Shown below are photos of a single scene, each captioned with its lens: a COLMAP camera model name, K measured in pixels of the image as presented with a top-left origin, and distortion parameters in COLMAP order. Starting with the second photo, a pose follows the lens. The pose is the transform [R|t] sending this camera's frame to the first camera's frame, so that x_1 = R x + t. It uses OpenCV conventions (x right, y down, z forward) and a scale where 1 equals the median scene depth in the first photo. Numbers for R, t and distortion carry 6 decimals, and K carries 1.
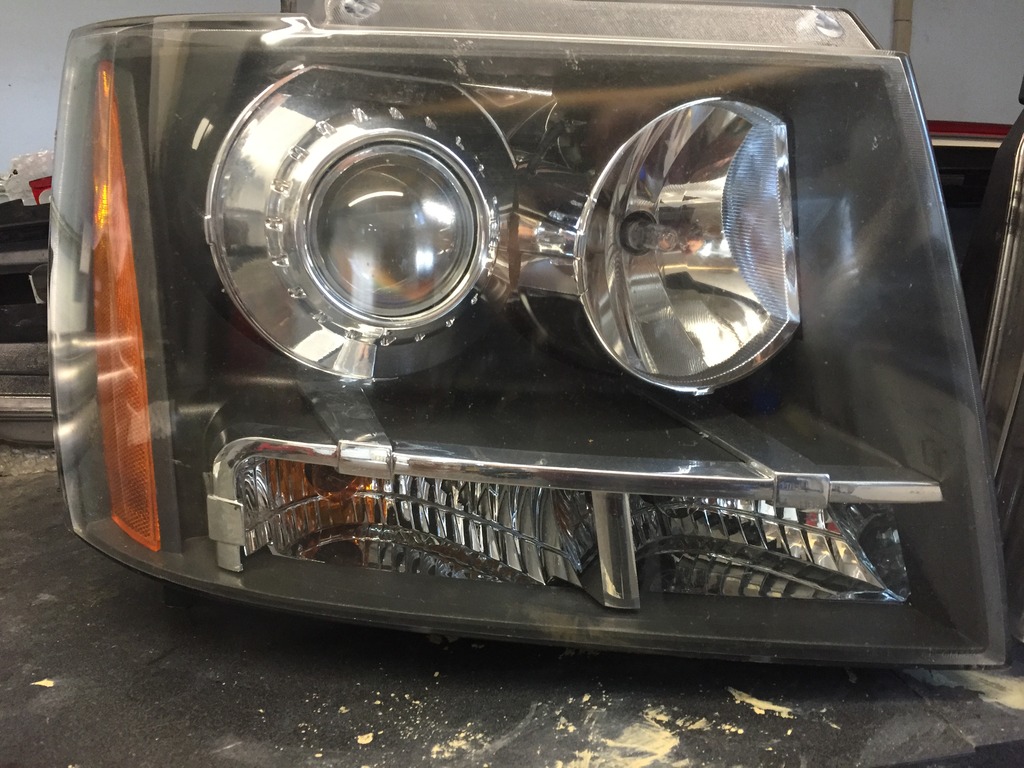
lens RADIAL K [[881.0, 0, 512.0], [0, 881.0, 384.0], [0, 0, 1]] dist [0.092816, -0.131133]
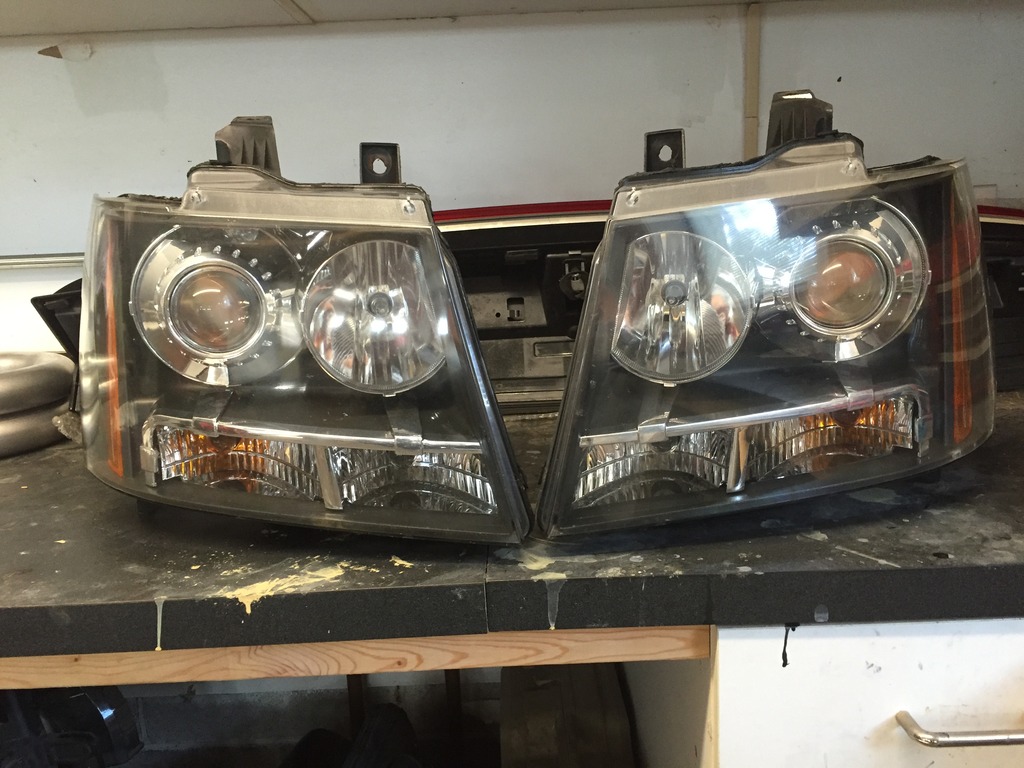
lens RADIAL K [[881.0, 0, 512.0], [0, 881.0, 384.0], [0, 0, 1]] dist [0.092816, -0.131133]
pose [[0.983843, 0.011753, -0.178649, 0.845467], [-0.015265, 0.999716, -0.018292, 0.018162], [0.178383, 0.020724, 0.983743, -0.795617]]
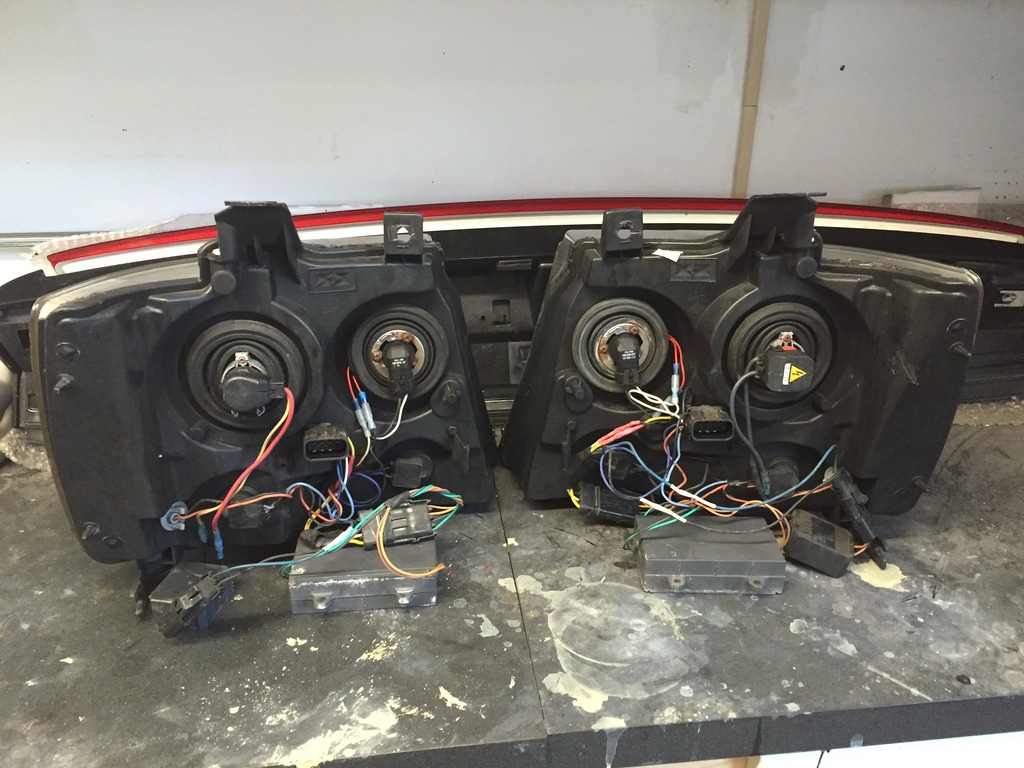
lens RADIAL K [[881.0, 0, 512.0], [0, 881.0, 384.0], [0, 0, 1]] dist [0.092816, -0.131133]
pose [[0.998369, 0.044888, -0.035285, 0.443891], [-0.037486, 0.981467, 0.187929, -0.635945], [0.043067, -0.186299, 0.981549, -0.677919]]
